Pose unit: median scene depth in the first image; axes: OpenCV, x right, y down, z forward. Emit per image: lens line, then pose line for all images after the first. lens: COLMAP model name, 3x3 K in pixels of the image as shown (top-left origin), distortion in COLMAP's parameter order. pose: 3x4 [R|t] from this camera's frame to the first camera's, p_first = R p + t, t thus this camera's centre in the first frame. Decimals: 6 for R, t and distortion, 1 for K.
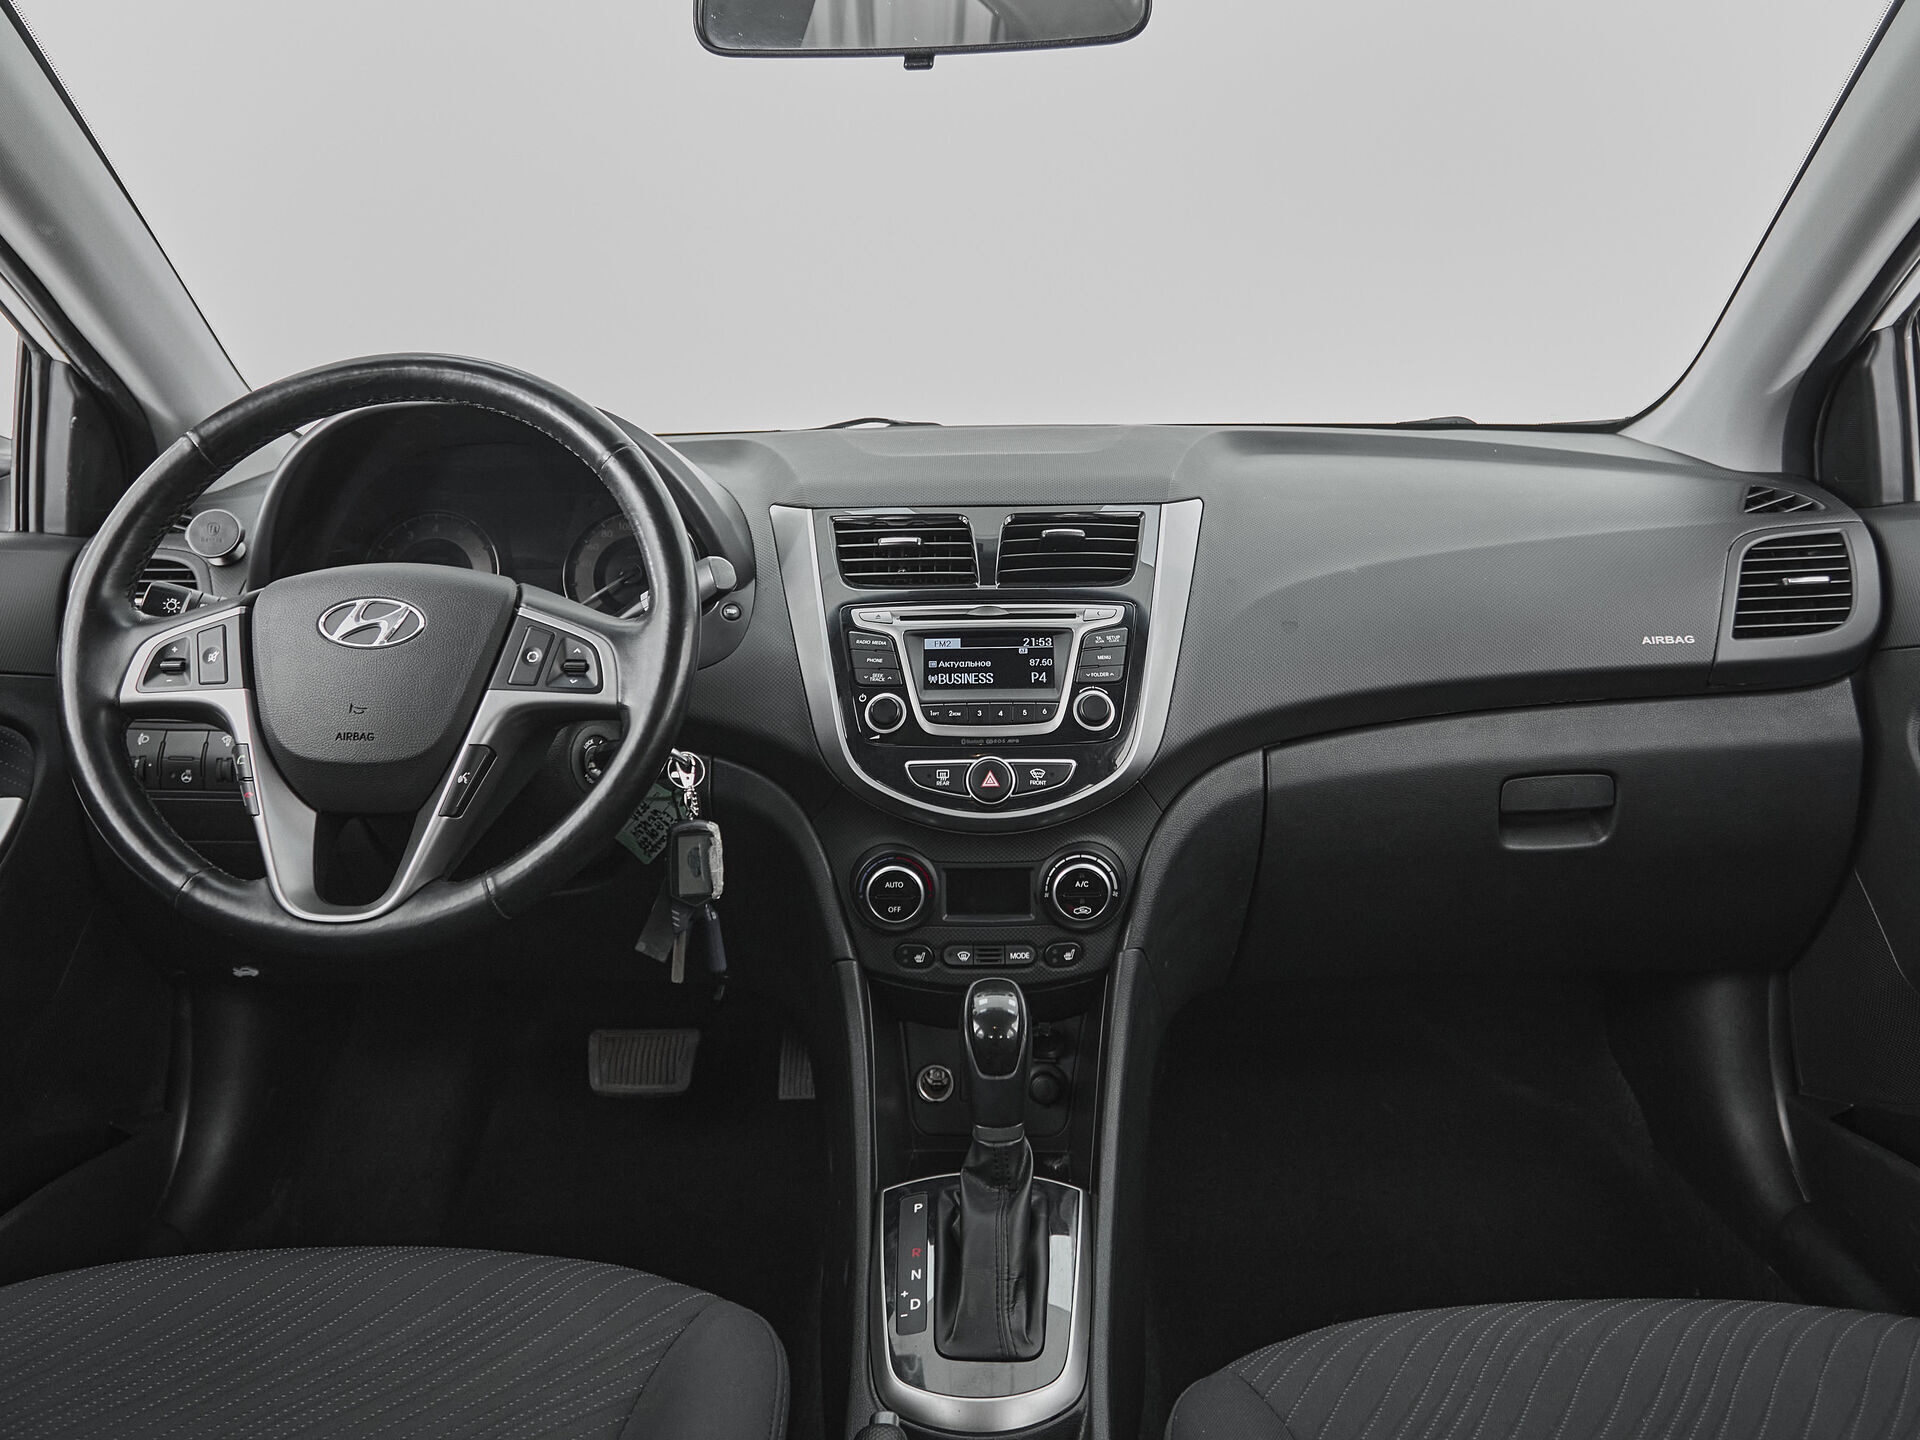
lens RADIAL K [[1438.4, 0, 961.0], [0, 1438.4, 635.0], [0, 0, 1]] dist [-0.000553, 0.000119]
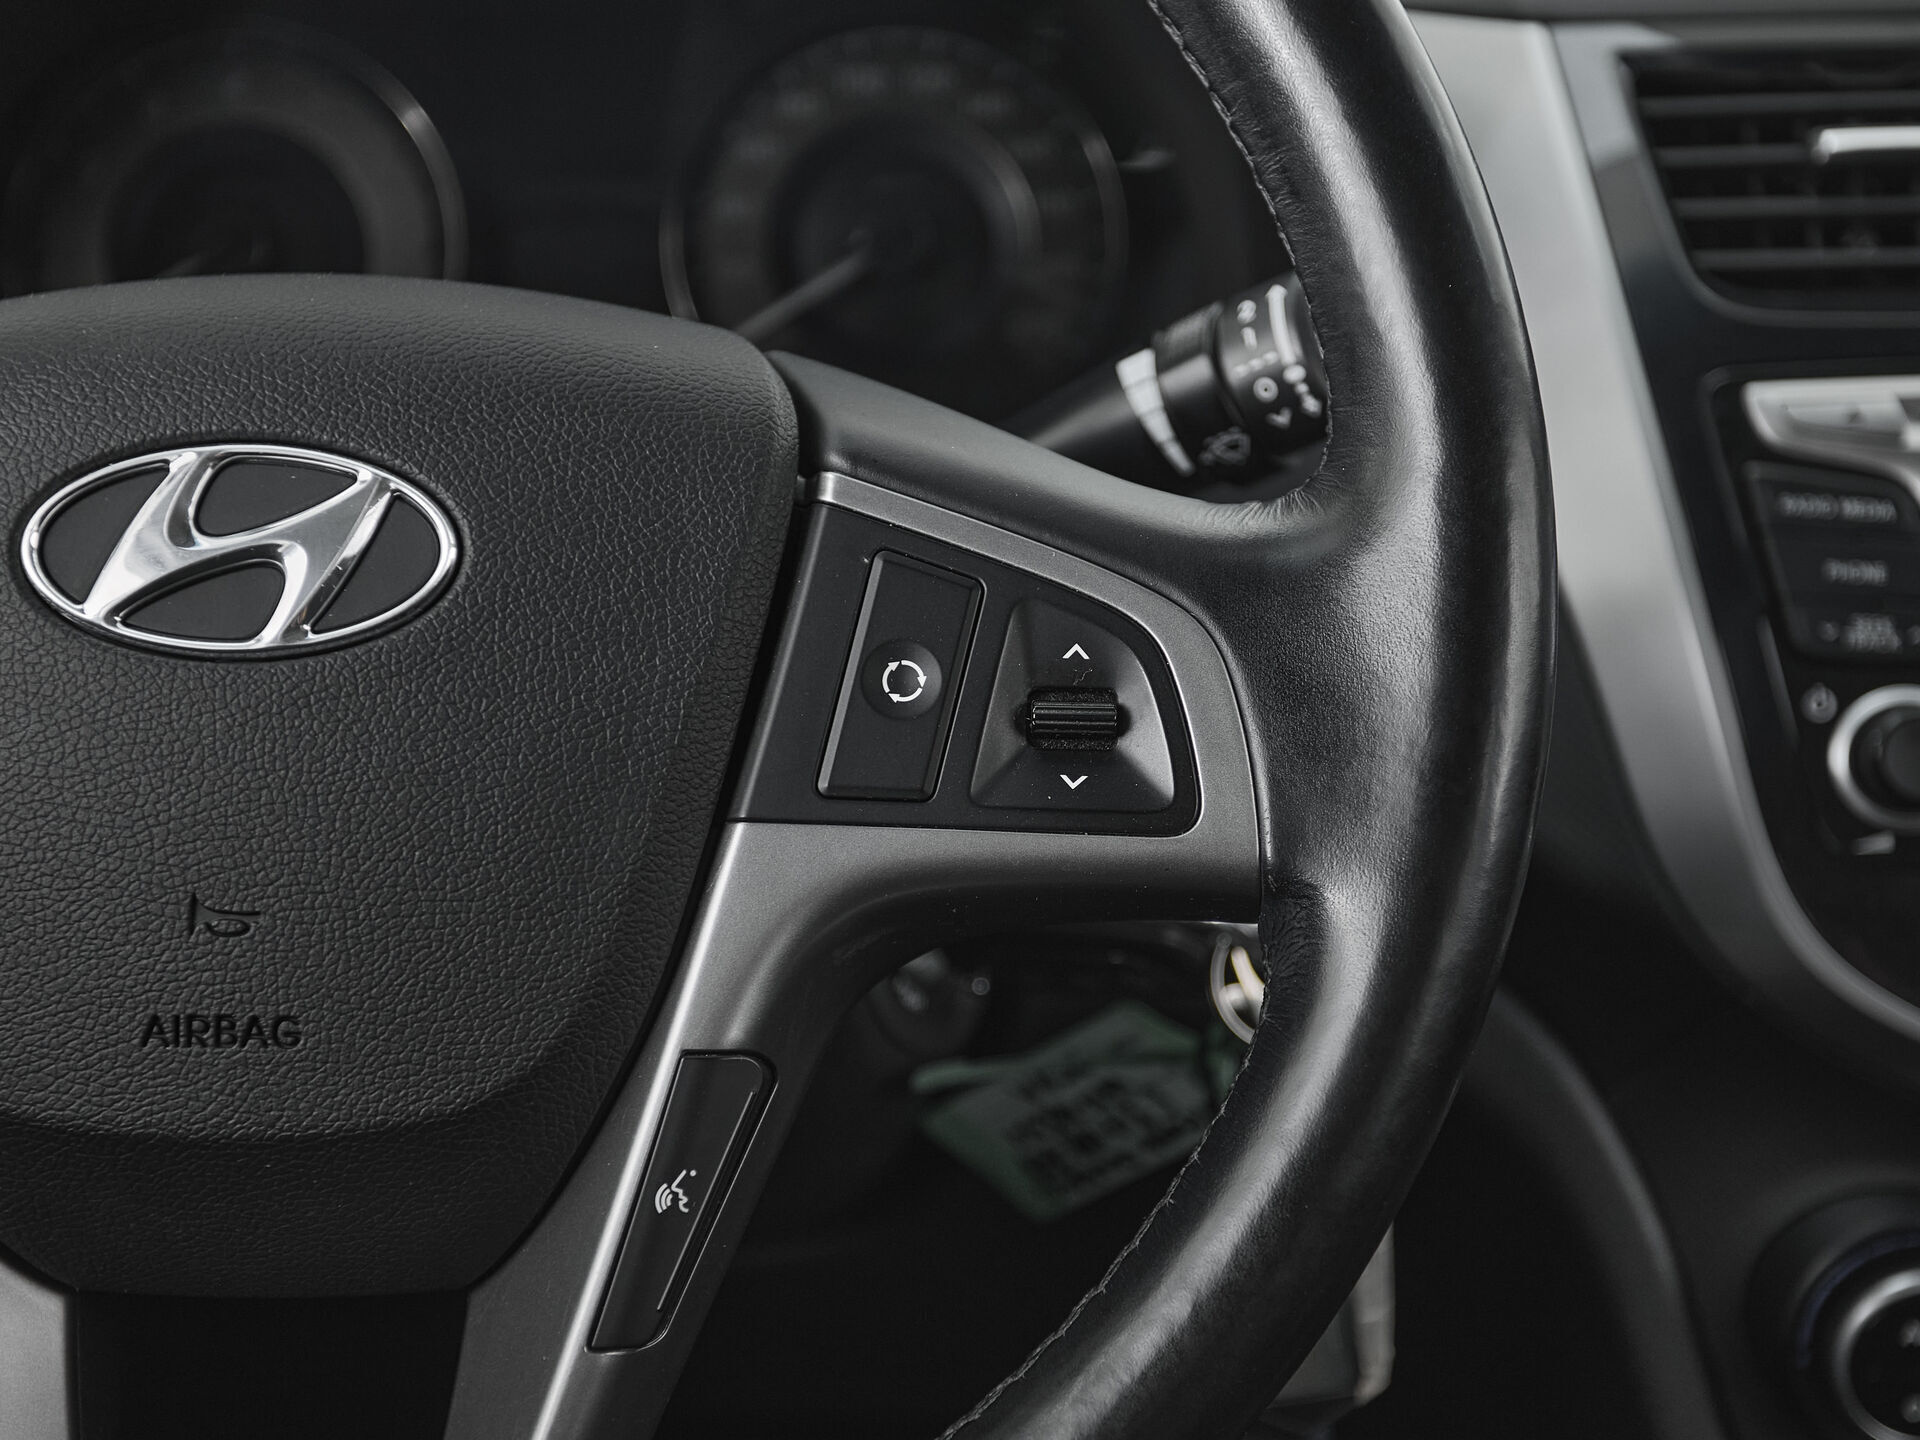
lens RADIAL K [[2846.1, 0, 1036.3], [0, 2846.1, 817.1], [0, 0, 1]] dist [0.023217, 0.013820]
pose [[0.999850, -0.004528, 0.016705, -0.236960], [0.001057, 0.979353, 0.202156, -0.050840], [-0.017275, -0.202108, 0.979211, 0.432826]]
